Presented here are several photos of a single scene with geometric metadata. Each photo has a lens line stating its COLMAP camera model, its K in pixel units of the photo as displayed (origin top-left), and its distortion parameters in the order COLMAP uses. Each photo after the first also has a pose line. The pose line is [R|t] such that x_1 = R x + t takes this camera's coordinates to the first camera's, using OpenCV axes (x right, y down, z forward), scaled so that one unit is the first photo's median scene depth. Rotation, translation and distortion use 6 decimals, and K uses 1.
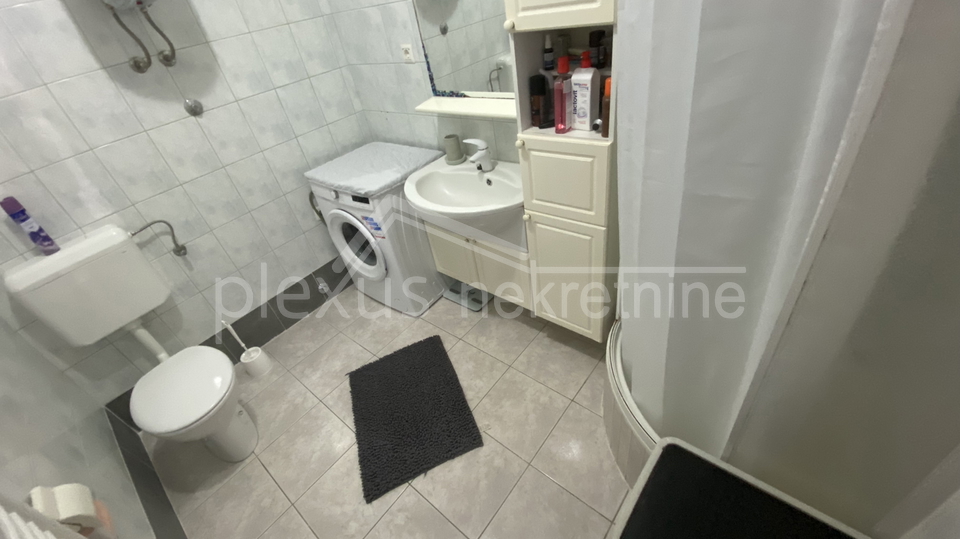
lens RADIAL K [[393.4, 0, 479.0], [0, 393.4, 268.7], [0, 0, 1]] dist [0.002672, -0.010054]
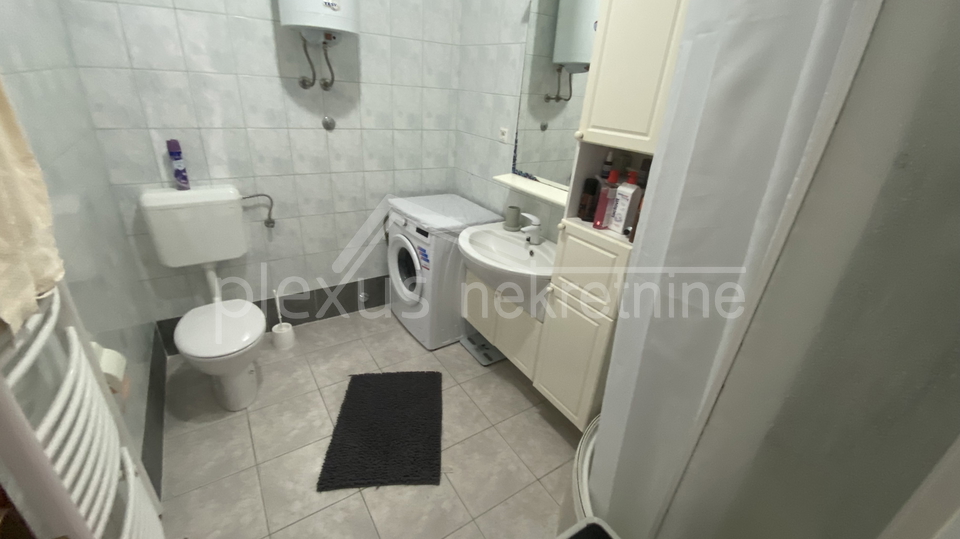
lens RADIAL K [[391.1, 0, 477.2], [0, 391.1, 267.0], [0, 0, 1]] dist [0.027751, -0.023548]
pose [[0.931075, 0.330447, -0.154612, 0.066977], [-0.354094, 0.920561, -0.164878, 0.055060], [0.087846, 0.208261, 0.974120, -0.098873]]
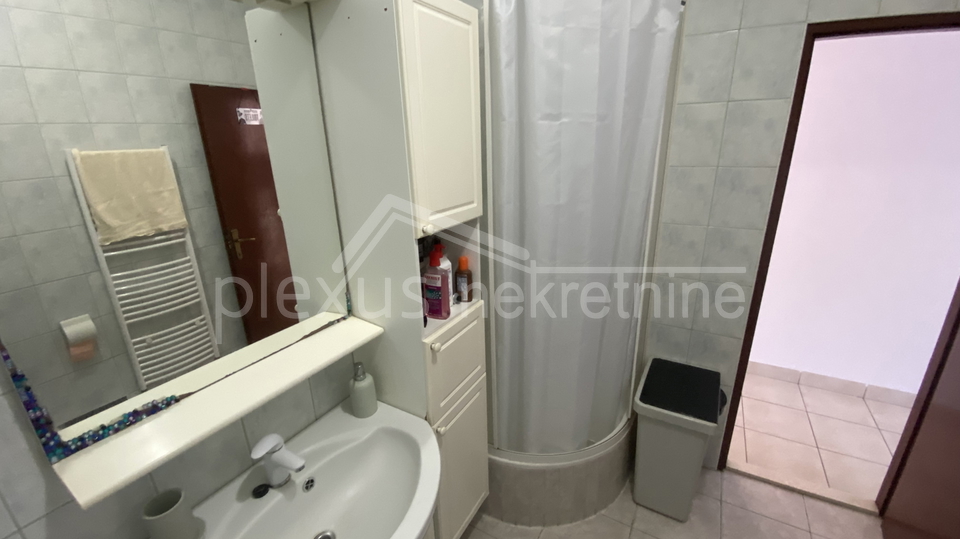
lens RADIAL K [[391.1, 0, 477.2], [0, 391.1, 267.0], [0, 0, 1]] dist [0.027751, -0.023548]
pose [[-0.156852, -0.142383, 0.977305, -0.529754], [0.631764, 0.746145, 0.210100, -0.428200], [-0.759126, 0.650380, -0.027082, 0.634891]]
